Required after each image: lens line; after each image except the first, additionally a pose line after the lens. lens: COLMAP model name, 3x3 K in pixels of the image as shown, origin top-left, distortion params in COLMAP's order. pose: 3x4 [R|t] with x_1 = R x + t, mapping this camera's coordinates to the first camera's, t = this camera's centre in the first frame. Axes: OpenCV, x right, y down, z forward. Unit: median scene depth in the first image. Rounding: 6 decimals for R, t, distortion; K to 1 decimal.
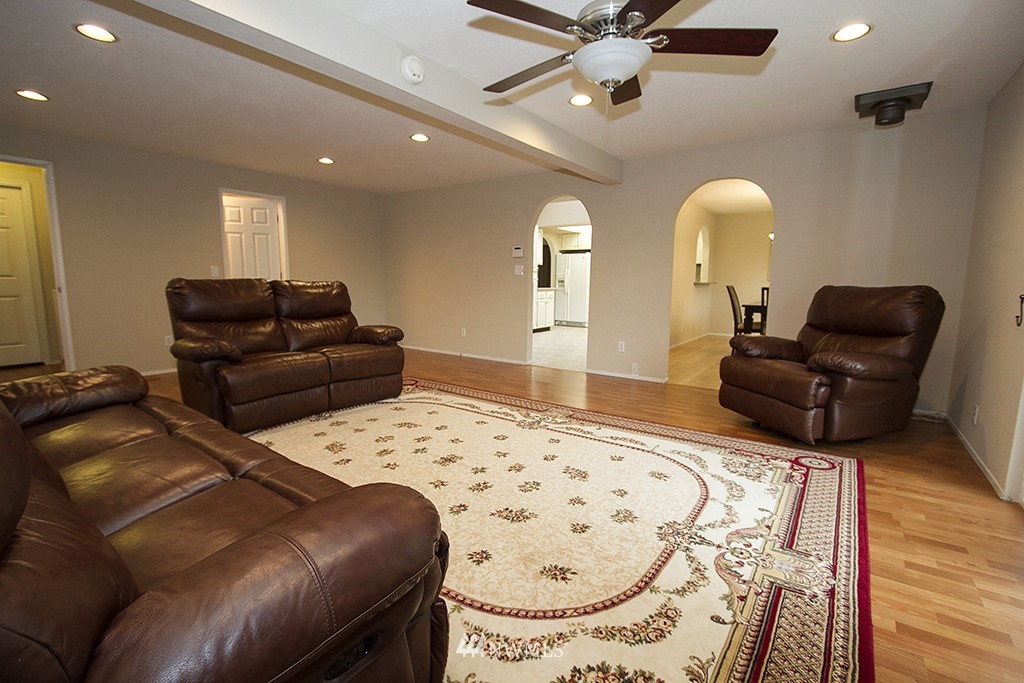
lens RADIAL K [[470.9, 0, 506.4], [0, 470.9, 343.6], [0, 0, 1]] dist [-0.017426, 0.000743]
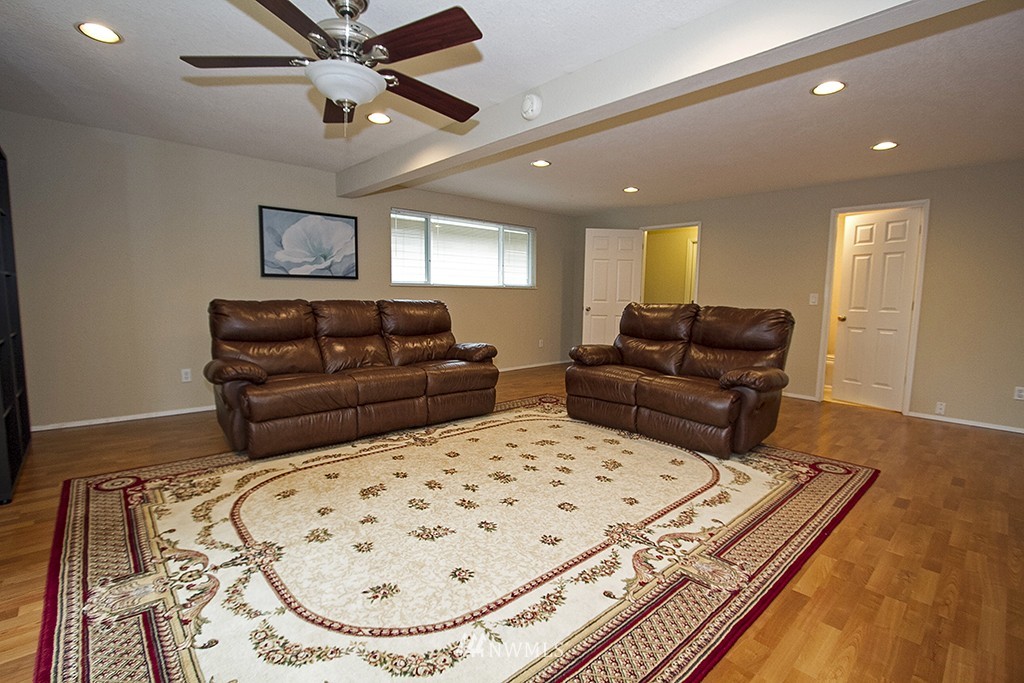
lens RADIAL K [[470.9, 0, 506.4], [0, 470.9, 343.6], [0, 0, 1]] dist [-0.017426, 0.000743]
pose [[-0.201638, 0.081687, -0.976048, 0.986708], [-0.153714, 0.981529, 0.113901, -0.179615], [0.967323, 0.172999, -0.185357, 1.342028]]
